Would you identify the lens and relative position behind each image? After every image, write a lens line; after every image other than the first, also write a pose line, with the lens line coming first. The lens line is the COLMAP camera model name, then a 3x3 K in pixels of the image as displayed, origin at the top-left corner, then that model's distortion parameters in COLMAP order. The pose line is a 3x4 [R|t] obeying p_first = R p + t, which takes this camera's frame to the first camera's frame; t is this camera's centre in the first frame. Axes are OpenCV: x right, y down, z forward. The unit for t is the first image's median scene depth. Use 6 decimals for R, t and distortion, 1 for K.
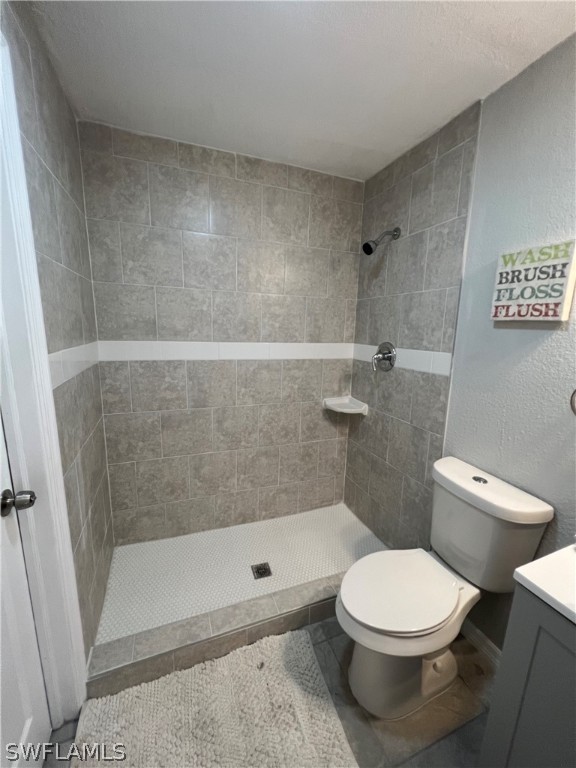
lens RADIAL K [[307.1, 0, 290.5], [0, 307.1, 384.9], [0, 0, 1]] dist [0.001247, 0.000109]
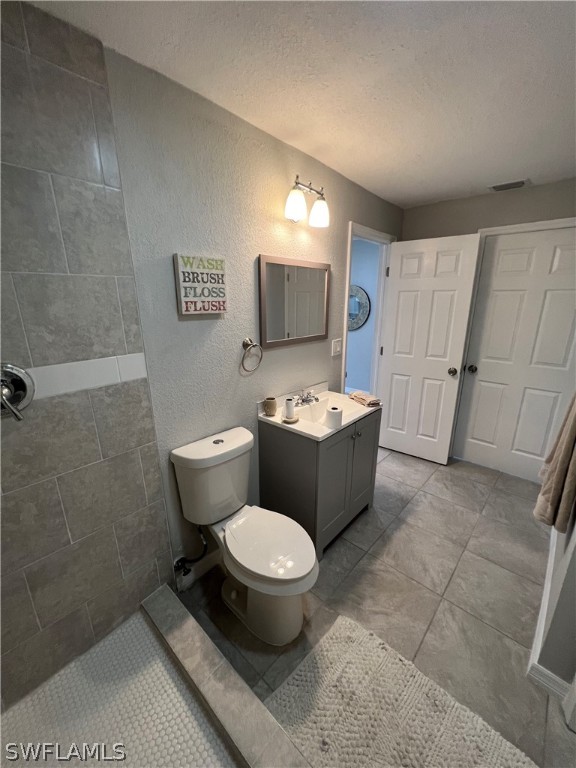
lens RADIAL K [[307.1, 0, 290.5], [0, 307.1, 384.9], [0, 0, 1]] dist [0.001247, 0.000109]
pose [[-0.444838, -0.265250, 0.855431, -0.576402], [0.163469, 0.915045, 0.368742, -0.347588], [-0.880566, 0.303866, -0.363687, 1.227871]]
